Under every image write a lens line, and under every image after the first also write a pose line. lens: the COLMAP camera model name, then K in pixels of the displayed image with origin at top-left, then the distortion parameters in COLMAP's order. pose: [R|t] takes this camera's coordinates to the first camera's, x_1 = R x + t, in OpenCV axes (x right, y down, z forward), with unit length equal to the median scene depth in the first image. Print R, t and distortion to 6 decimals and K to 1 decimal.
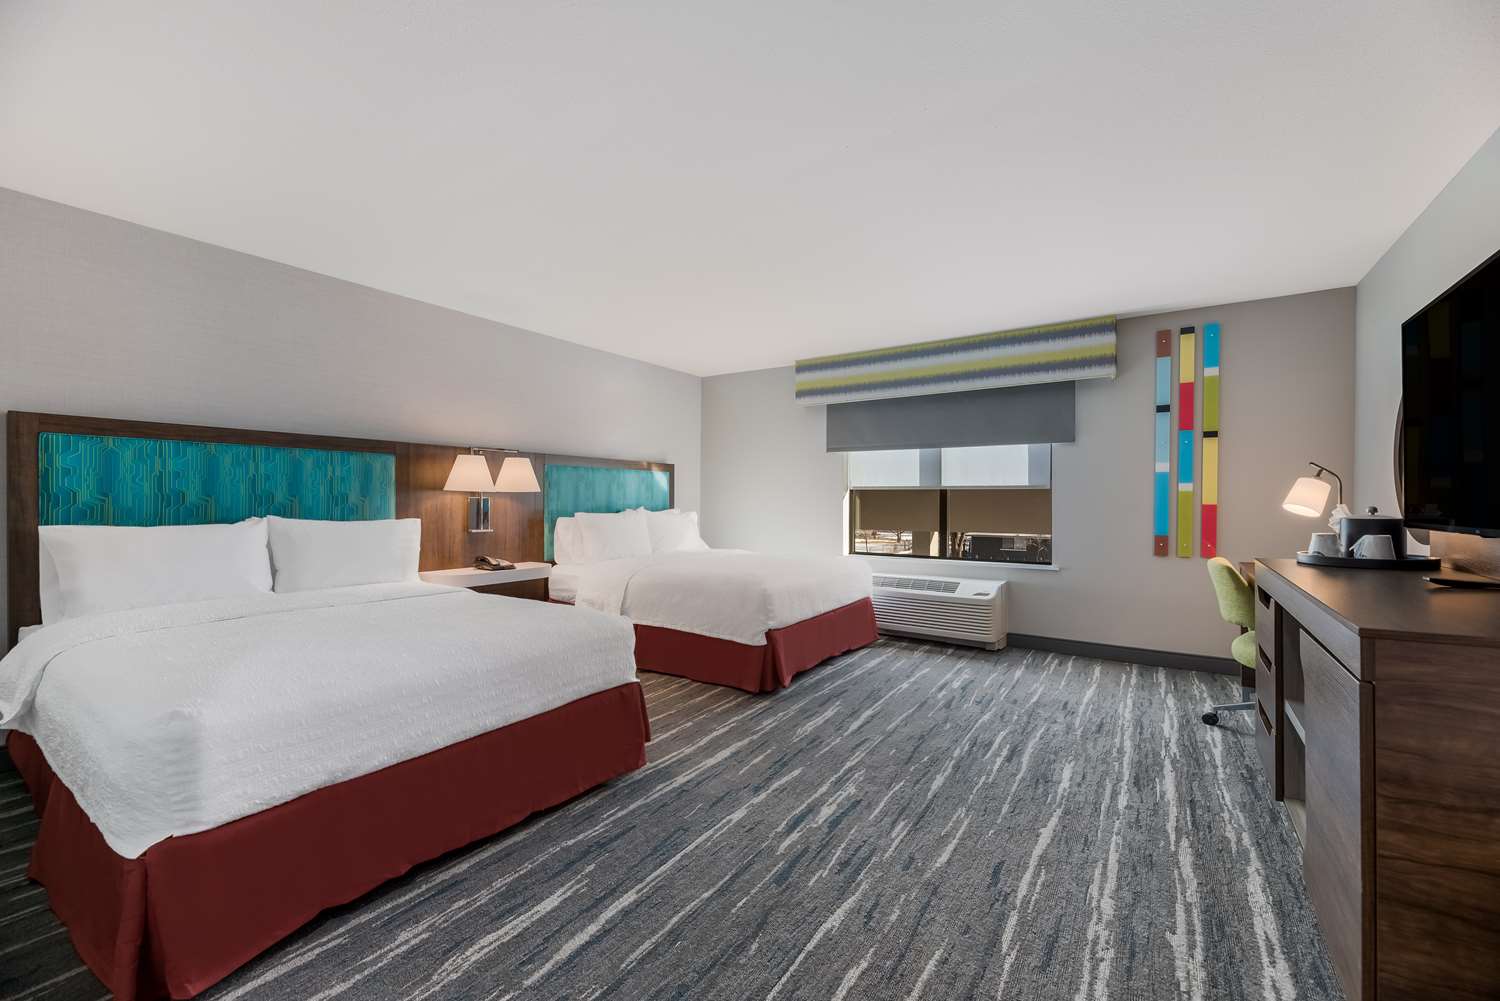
lens RADIAL K [[634.6, 0, 738.5], [0, 634.6, 500.2], [0, 0, 1]] dist [-0.001092, 0.000032]
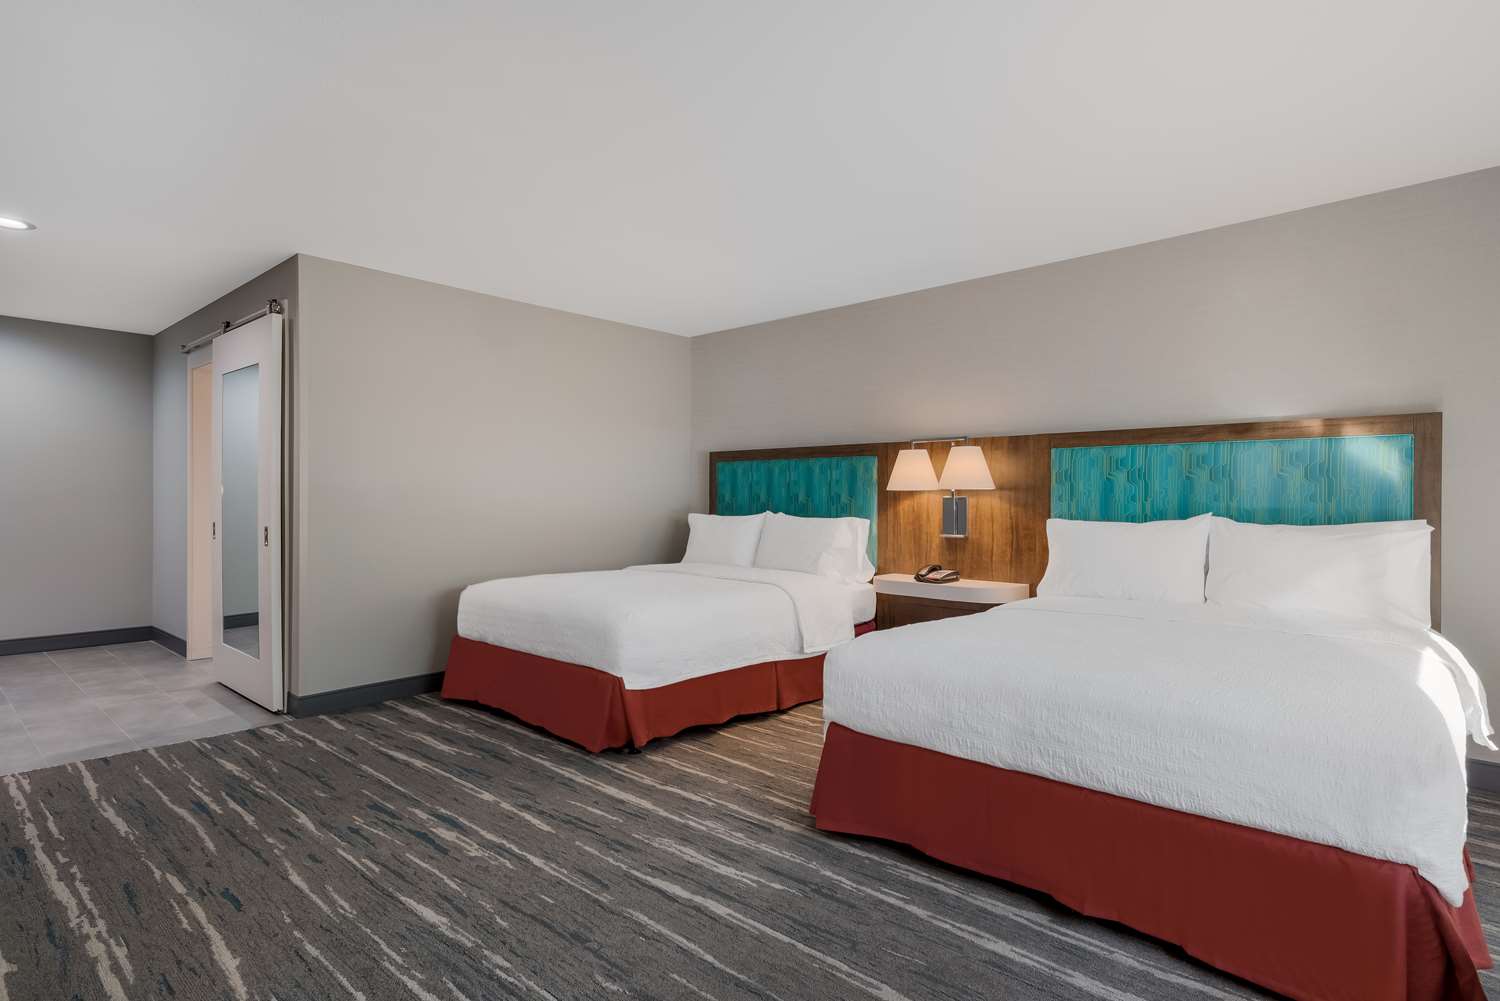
lens RADIAL K [[785.8, 0, 750.0], [0, 785.8, 500.5], [0, 0, 1]] dist [0.039922, 0.000634]
pose [[-0.170488, 0.000960, -0.985359, 1.083003], [-0.001772, 0.999998, 0.001281, -0.000414], [0.985358, 0.001964, -0.170486, 1.461420]]
